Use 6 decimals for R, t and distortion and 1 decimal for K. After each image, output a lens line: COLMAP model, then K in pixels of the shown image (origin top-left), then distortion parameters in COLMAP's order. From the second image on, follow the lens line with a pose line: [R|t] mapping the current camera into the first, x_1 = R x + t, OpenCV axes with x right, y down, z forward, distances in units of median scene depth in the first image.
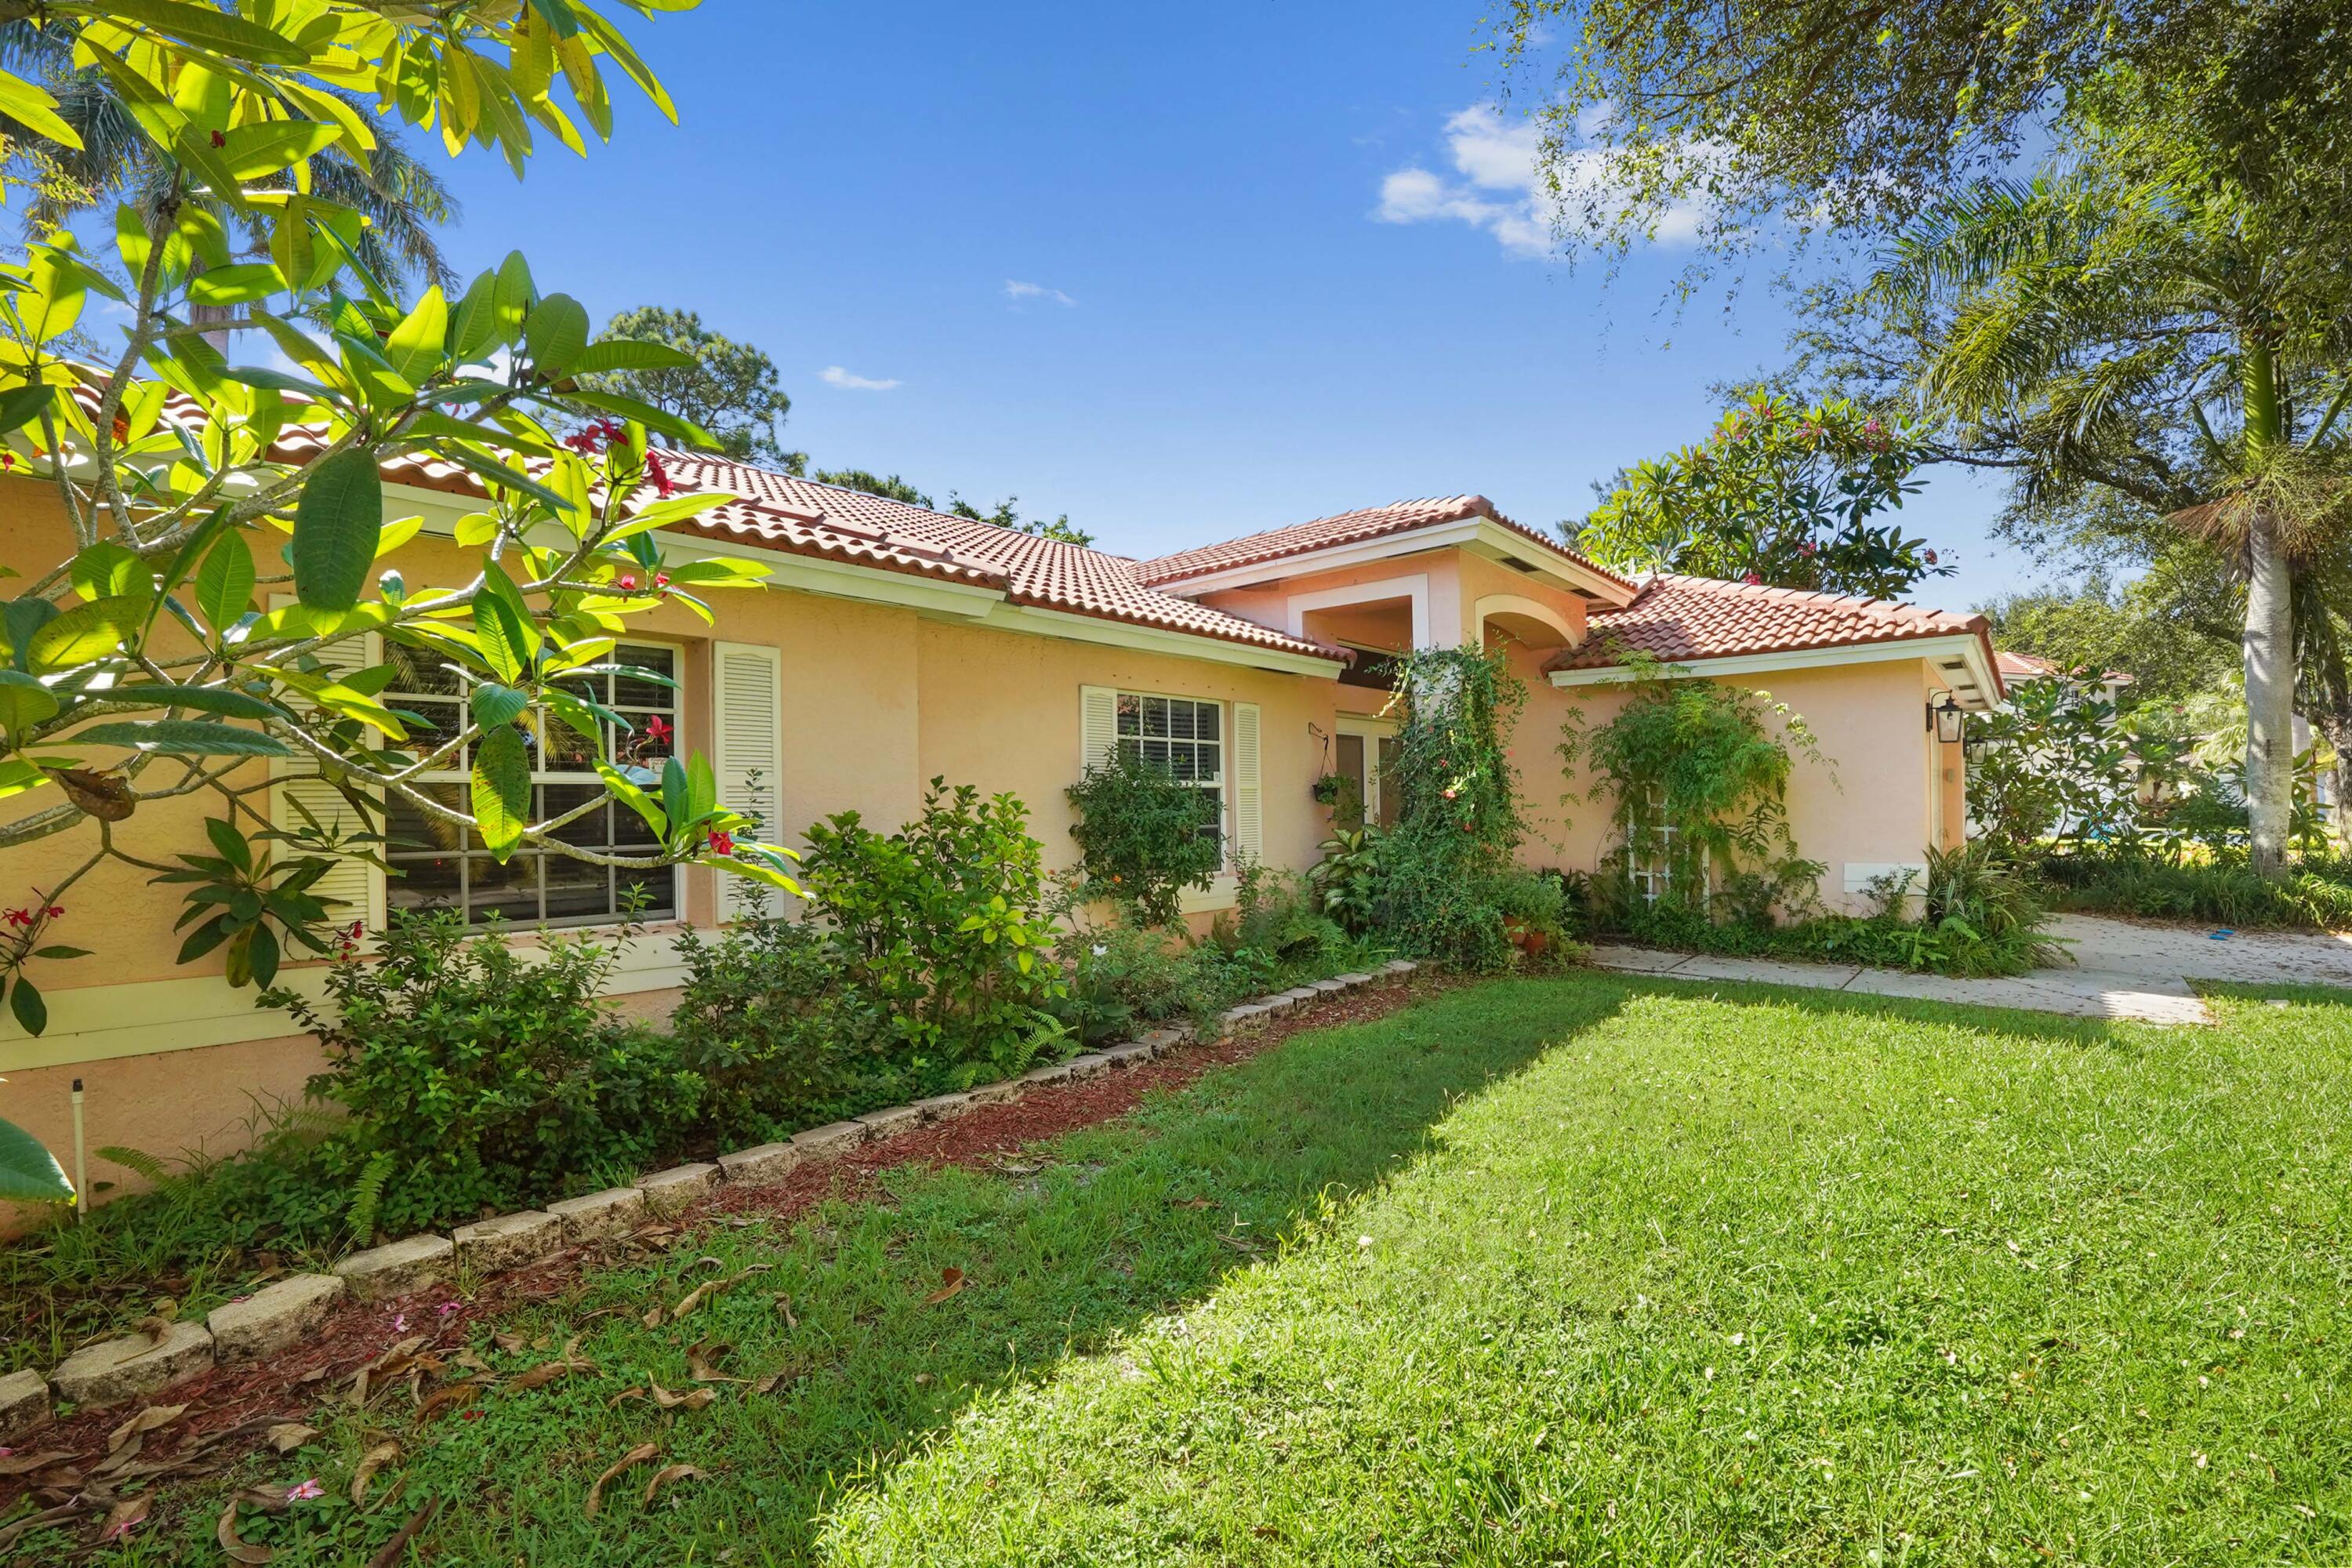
lens RADIAL K [[1023.0, 0, 1187.3], [0, 1023.0, 792.1], [0, 0, 1]] dist [-0.066009, 0.011927]
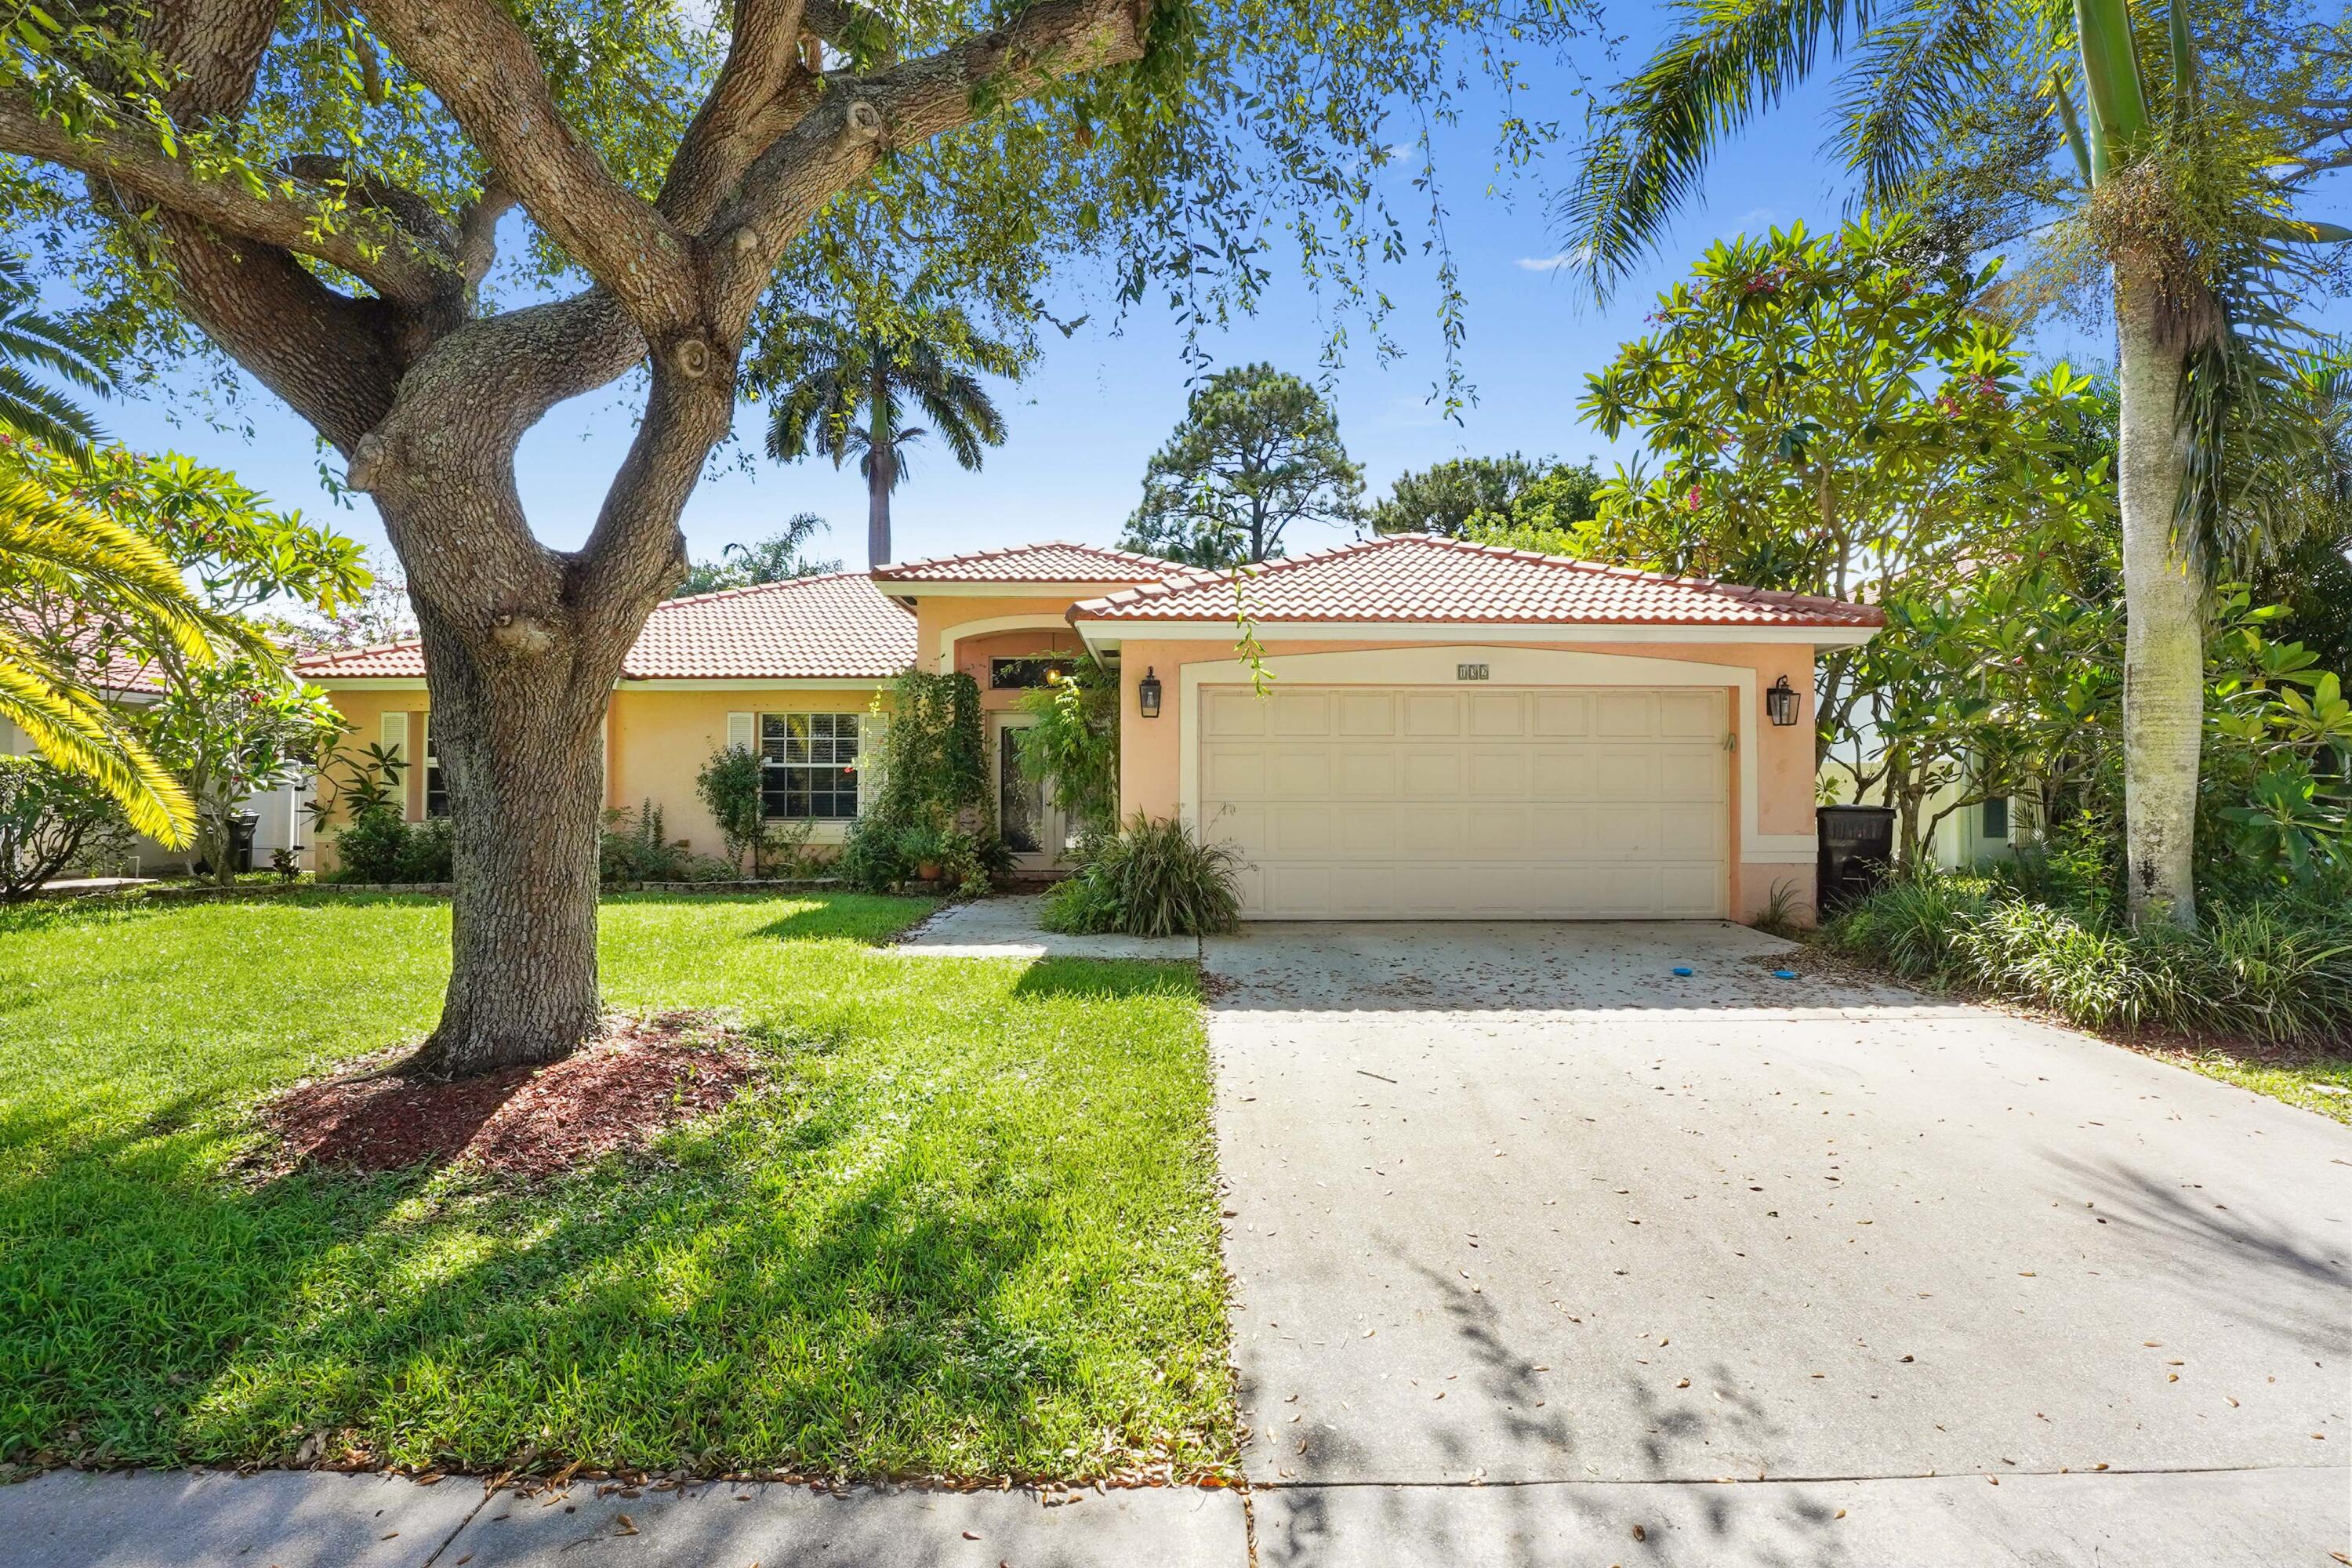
lens RADIAL K [[1145.2, 0, 1176.0], [0, 1145.2, 817.1], [0, 0, 1]] dist [-0.035491, 0.000301]
pose [[0.640868, 0.026264, -0.767202, 1.636385], [-0.003648, 0.999507, 0.031169, 0.015803], [0.767643, -0.017176, 0.640648, 0.234954]]
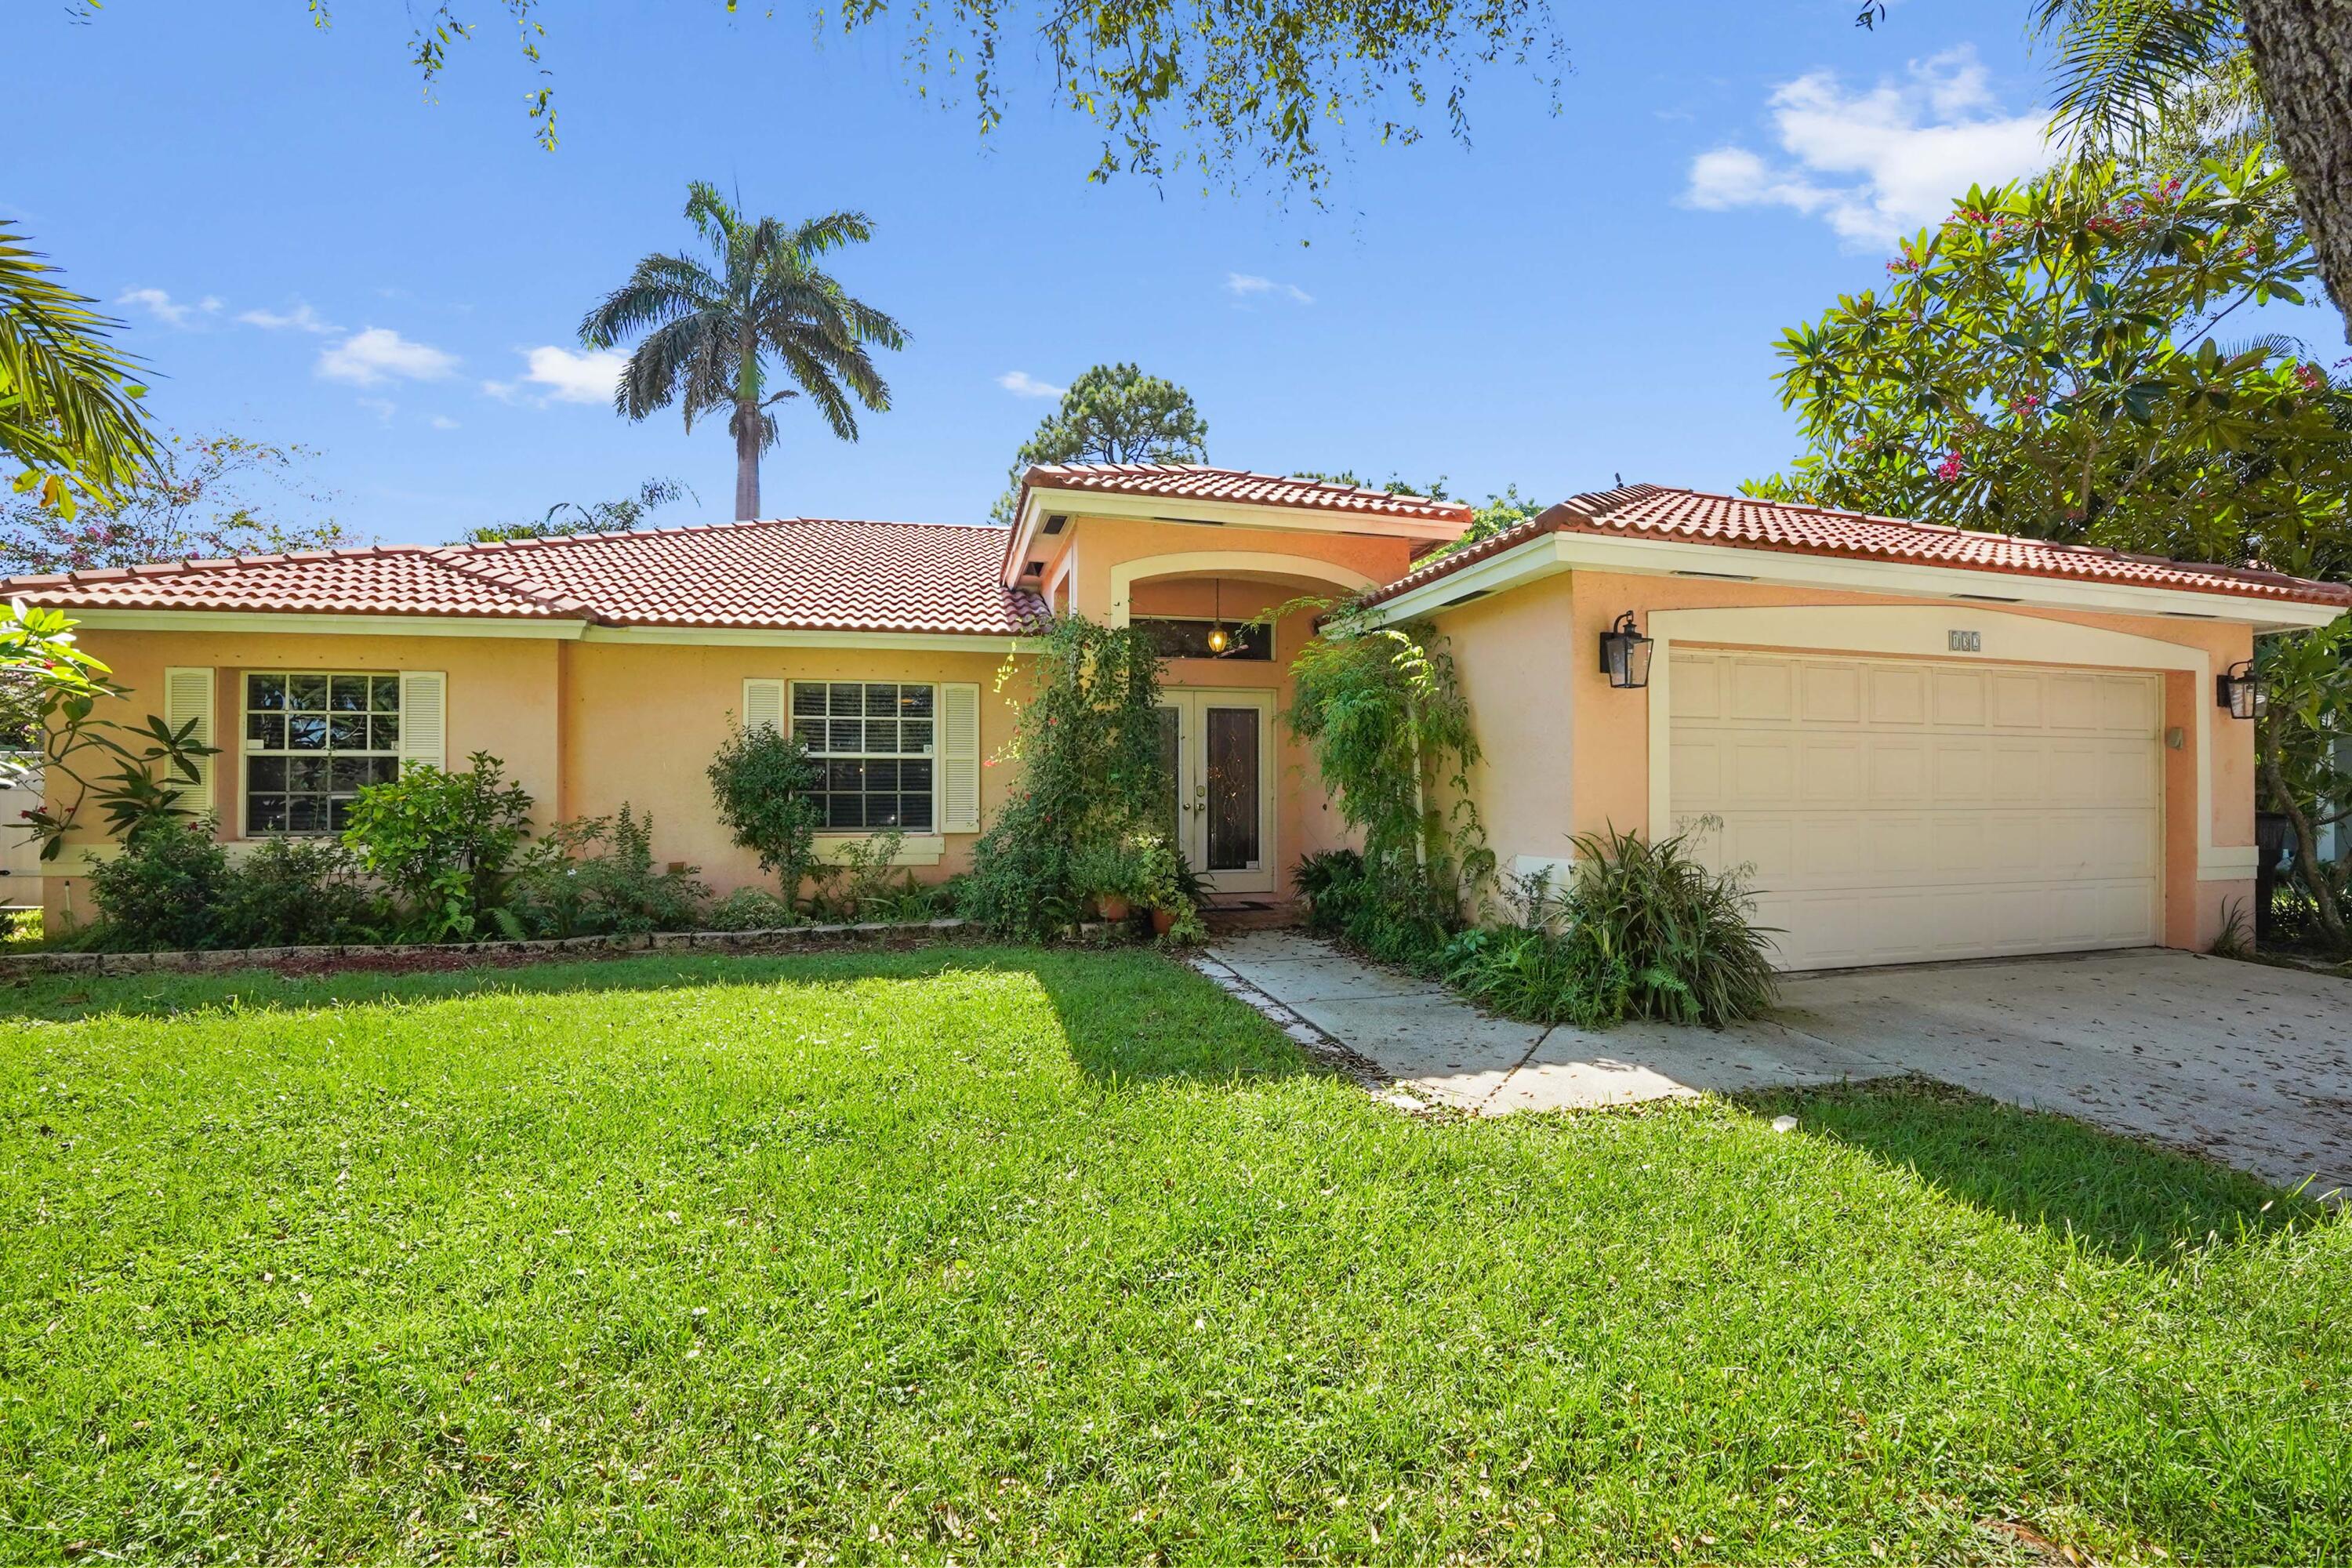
lens RADIAL K [[1023.0, 0, 1187.3], [0, 1023.0, 792.1], [0, 0, 1]] dist [-0.066009, 0.011927]
pose [[0.814217, 0.013508, -0.580404, 0.892015], [-0.005483, 0.999864, 0.015579, 0.013991], [0.580535, -0.009502, 0.814180, 0.224573]]
